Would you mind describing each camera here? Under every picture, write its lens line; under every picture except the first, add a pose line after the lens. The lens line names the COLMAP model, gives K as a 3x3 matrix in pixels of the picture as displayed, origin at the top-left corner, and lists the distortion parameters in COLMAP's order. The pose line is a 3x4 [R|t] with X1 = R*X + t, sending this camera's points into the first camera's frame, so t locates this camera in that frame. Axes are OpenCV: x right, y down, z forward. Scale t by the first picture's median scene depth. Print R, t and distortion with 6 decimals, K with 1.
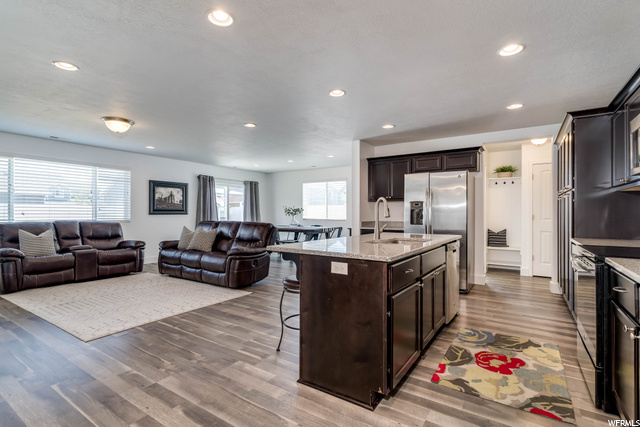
lens RADIAL K [[304.7, 0, 320.0], [0, 304.7, 213.5], [0, 0, 1]] dist [0.001842, 0.000284]
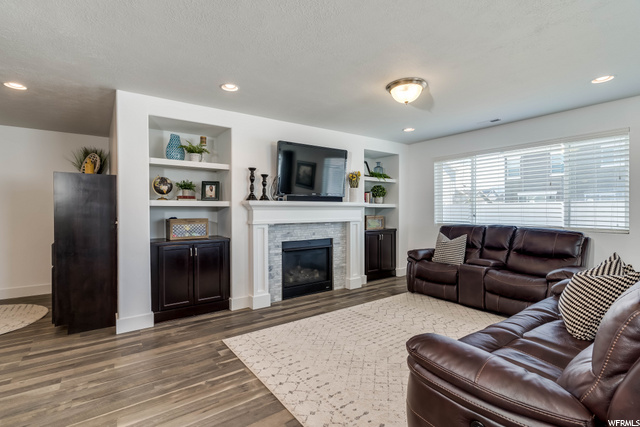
lens RADIAL K [[309.4, 0, 319.8], [0, 309.4, 209.9], [0, 0, 1]] dist [0.001967, 0.000237]
pose [[-0.347284, 0.001307, -0.937759, 0.060855], [0.001815, 0.999998, 0.000722, -0.016216], [0.937758, -0.001451, -0.347286, 0.868718]]
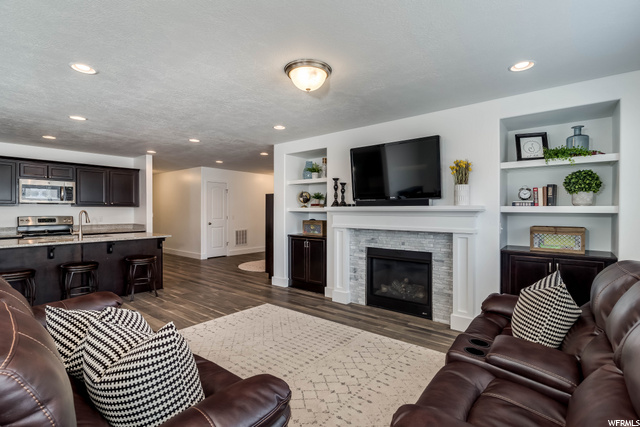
lens RADIAL K [[304.7, 0, 320.0], [0, 304.7, 213.5], [0, 0, 1]] dist [0.001842, 0.000284]
pose [[-0.995008, -0.002452, 0.099762, -0.610146], [-0.001608, 0.999962, 0.008546, -0.026429], [-0.099779, 0.008343, -0.994975, 1.290980]]
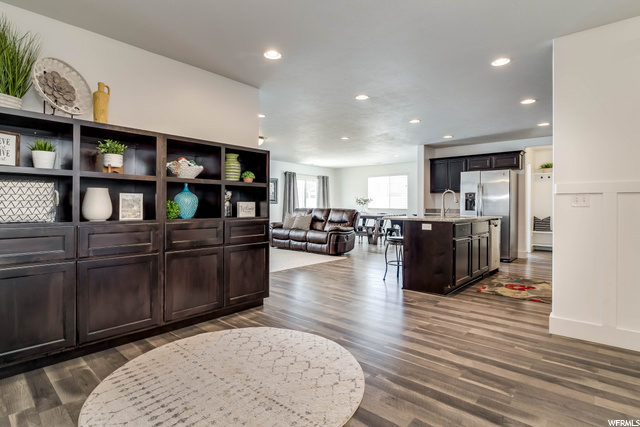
lens RADIAL K [[321.2, 0, 323.7], [0, 321.2, 206.1], [0, 0, 1]] dist [0.000042, 0.000022]
pose [[0.991957, 0.003700, -0.126522, -0.119975], [-0.003681, 0.999993, 0.000383, 0.017465], [0.126522, 0.000085, 0.991964, -0.405819]]
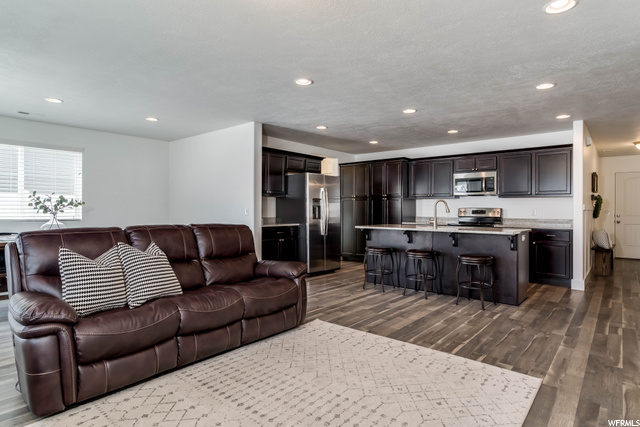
lens RADIAL K [[360.7, 0, 318.7], [0, 360.7, 211.1], [0, 0, 1]] dist [0.000688, 0.000741]
pose [[0.118367, -0.004974, 0.992957, -0.885488], [-0.003784, 0.999978, 0.005460, -0.001026], [-0.992963, -0.004404, 0.118345, 0.744982]]
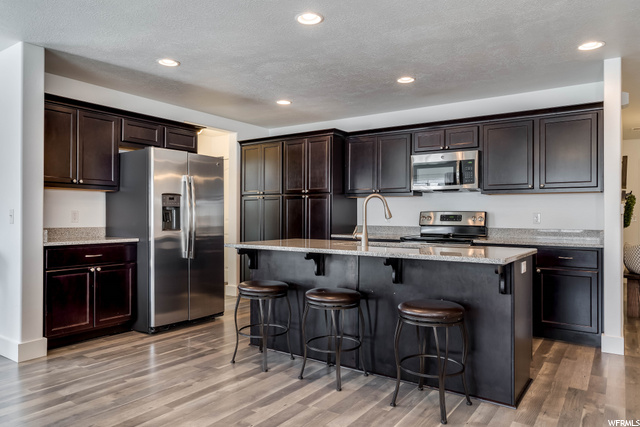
lens RADIAL K [[442.4, 0, 316.8], [0, 442.4, 216.0], [0, 0, 1]] dist [0.002715, 0.002290]
pose [[0.026002, -0.001835, 0.999660, -0.526064], [-0.004818, 0.999986, 0.001961, 0.002966], [-0.999650, -0.004867, 0.025993, 0.602446]]
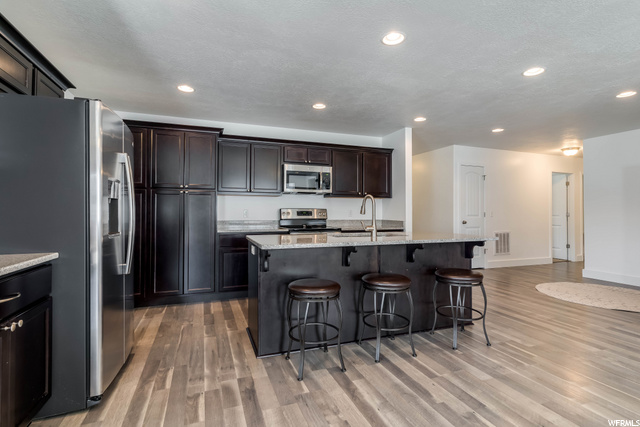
lens RADIAL K [[309.4, 0, 319.8], [0, 309.4, 209.9], [0, 0, 1]] dist [0.001967, 0.000237]
pose [[-0.808317, 0.002097, 0.588744, -0.140314], [-0.003635, 0.999957, -0.008551, 0.004813], [-0.588737, -0.009052, -0.808274, 1.045328]]
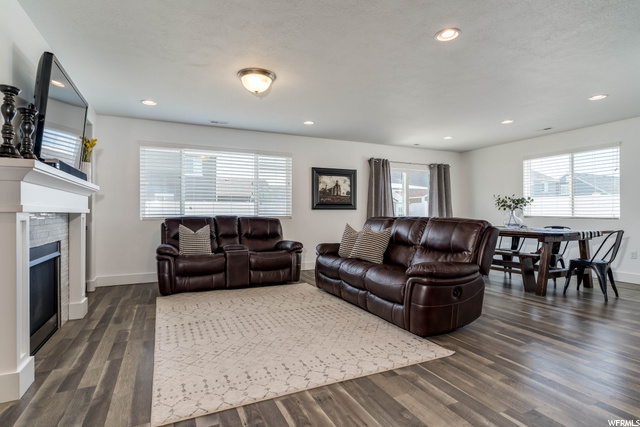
lens RADIAL K [[331.8, 0, 322.7], [0, 331.8, 212.8], [0, 0, 1]] dist [0.000535, 0.000336]
pose [[0.856014, -0.004016, -0.516937, -0.100898], [0.003168, 0.999992, -0.002523, 0.019032], [0.516943, 0.000523, 0.856020, 0.334383]]
